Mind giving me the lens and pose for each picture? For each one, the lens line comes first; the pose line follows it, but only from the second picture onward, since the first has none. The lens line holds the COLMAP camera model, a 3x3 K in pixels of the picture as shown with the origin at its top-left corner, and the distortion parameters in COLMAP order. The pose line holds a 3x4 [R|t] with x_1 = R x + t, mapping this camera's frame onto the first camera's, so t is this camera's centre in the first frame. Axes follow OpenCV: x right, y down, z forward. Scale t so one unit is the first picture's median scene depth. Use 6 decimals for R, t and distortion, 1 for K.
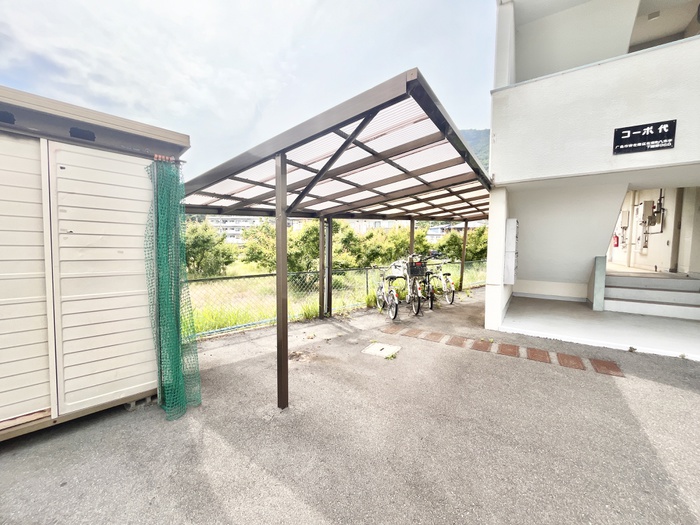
lens RADIAL K [[282.7, 0, 348.4], [0, 282.7, 262.0], [0, 0, 1]] dist [-0.003822, 0.000041]
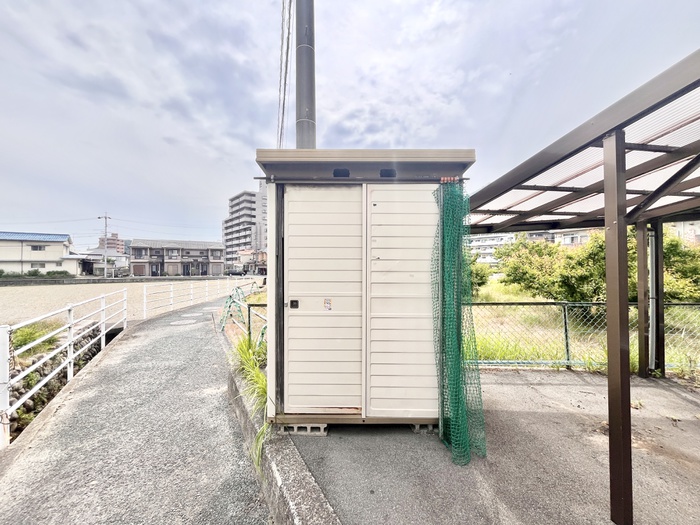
lens RADIAL K [[282.7, 0, 348.4], [0, 282.7, 261.4], [0, 0, 1]] dist [-0.003822, 0.000041]
pose [[0.682921, -0.023039, -0.730129, -0.123744], [-0.029361, 0.997829, -0.058949, -0.012043], [0.729902, 0.061694, 0.680762, 0.066097]]
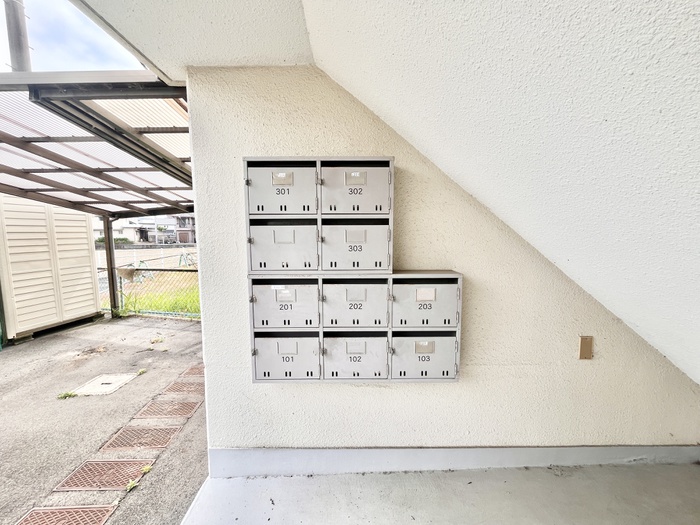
lens RADIAL K [[282.7, 0, 349.3], [0, 282.7, 261.8], [0, 0, 1]] dist [-0.003822, 0.000041]
pose [[0.551535, 0.073168, -0.830937, 1.204740], [-0.037469, 0.997313, 0.062948, -0.098447], [0.833310, -0.003584, 0.552795, 1.255611]]
